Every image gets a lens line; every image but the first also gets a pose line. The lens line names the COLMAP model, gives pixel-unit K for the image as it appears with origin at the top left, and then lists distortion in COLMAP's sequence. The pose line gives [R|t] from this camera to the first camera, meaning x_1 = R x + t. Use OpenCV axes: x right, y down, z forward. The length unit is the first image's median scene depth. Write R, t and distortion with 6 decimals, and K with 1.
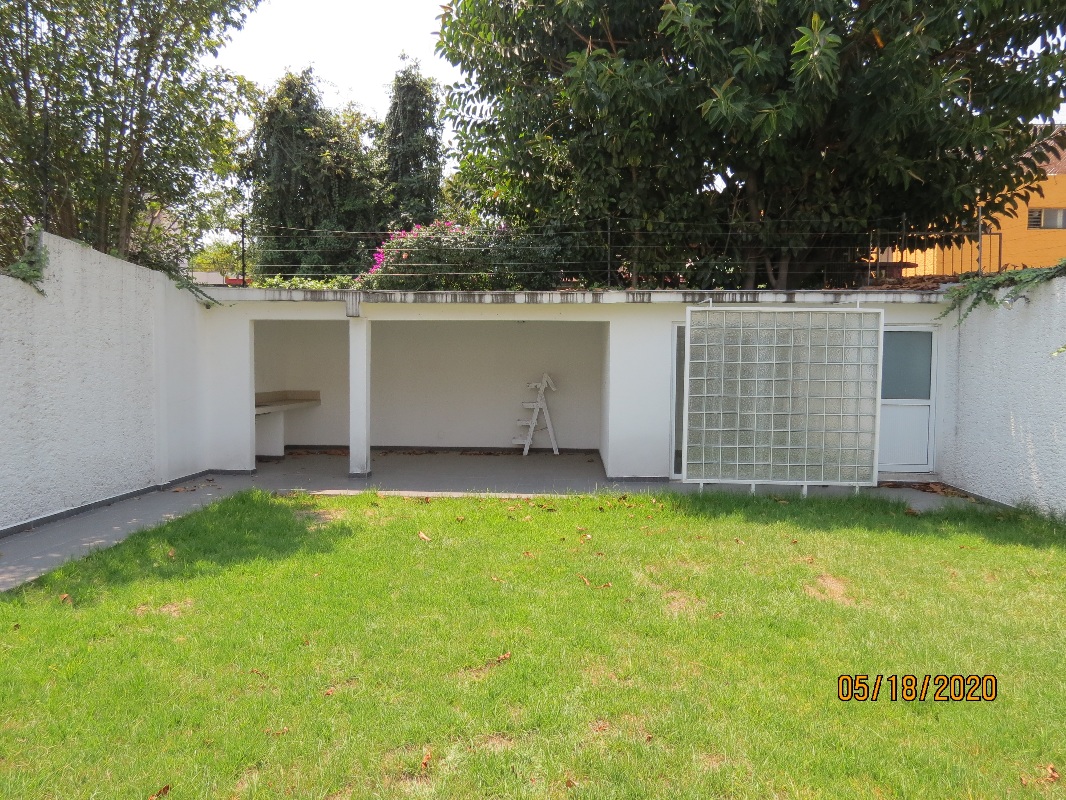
lens RADIAL K [[750.5, 0, 533.0], [0, 750.5, 400.0], [0, 0, 1]] dist [-0.045910, 0.000497]
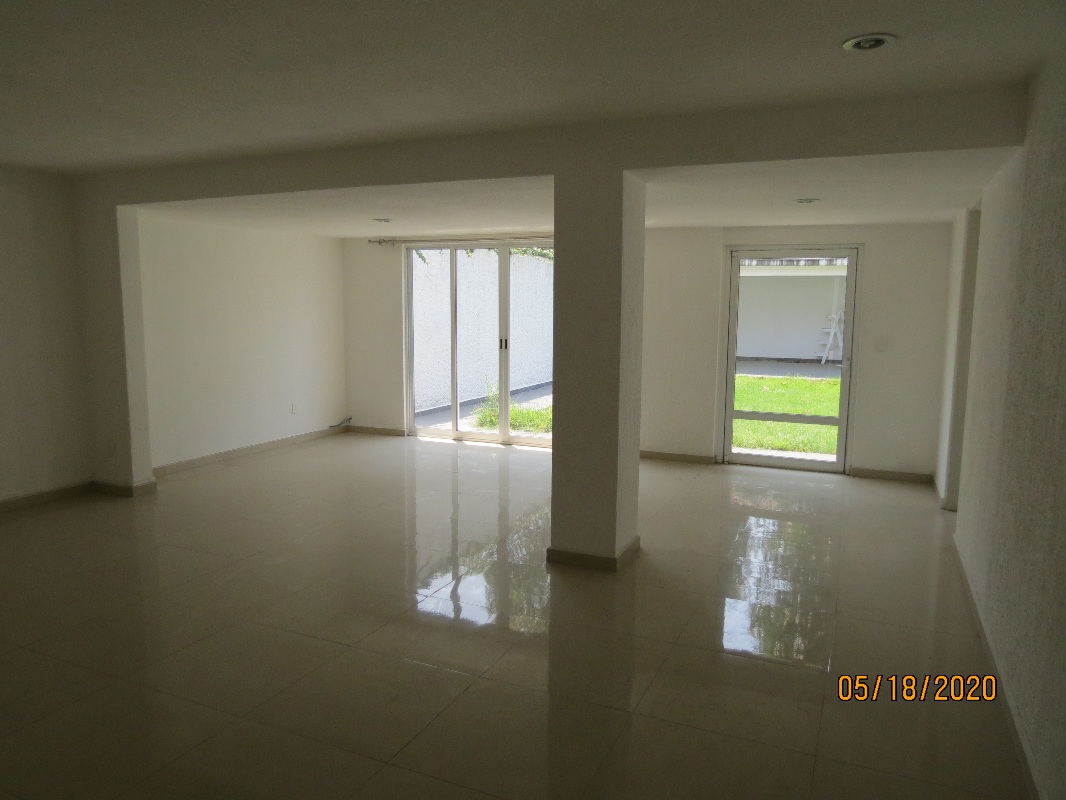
lens RADIAL K [[750.5, 0, 533.0], [0, 750.5, 400.0], [0, 0, 1]] dist [-0.045910, 0.000497]
pose [[0.926033, 0.043104, -0.374972, 0.019789], [-0.013901, 0.996679, 0.080241, 0.044783], [0.377185, -0.069093, 0.923557, -0.779857]]
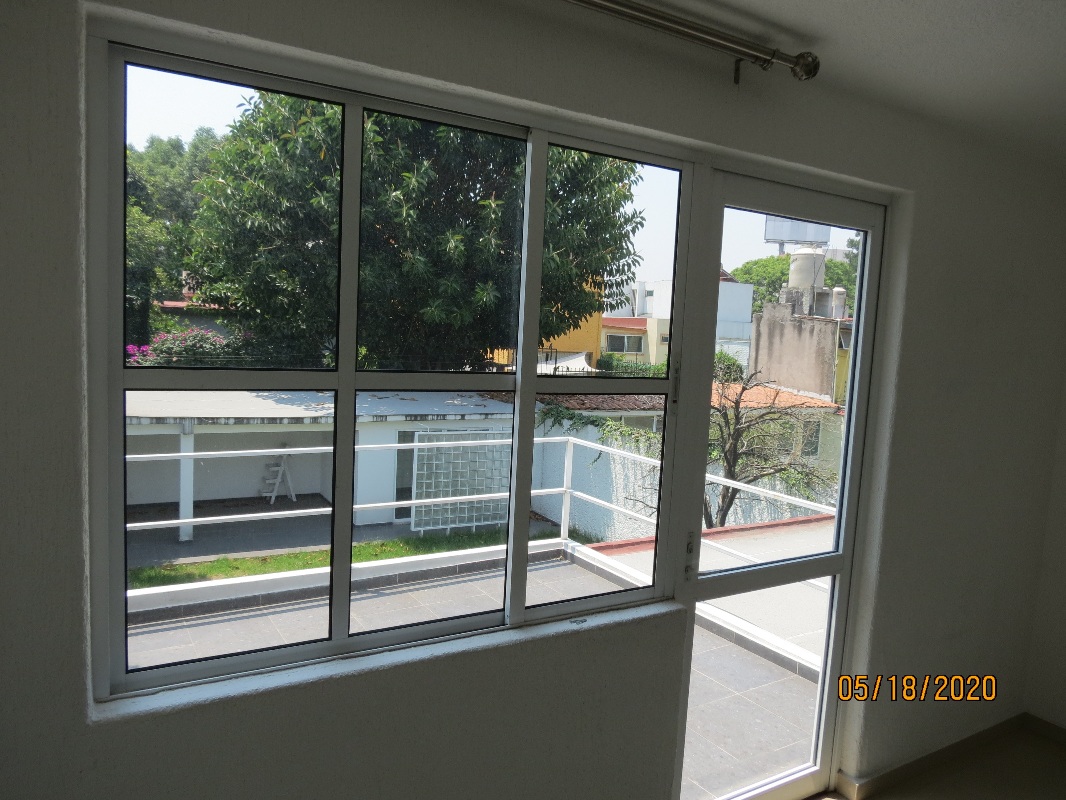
lens RADIAL K [[750.5, 0, 533.0], [0, 750.5, 400.0], [0, 0, 1]] dist [-0.045910, 0.000497]
pose [[0.840335, -0.014176, 0.541882, -0.455863], [-0.017190, 0.998458, 0.052777, -0.262536], [-0.541795, -0.053665, 0.838796, -0.549220]]
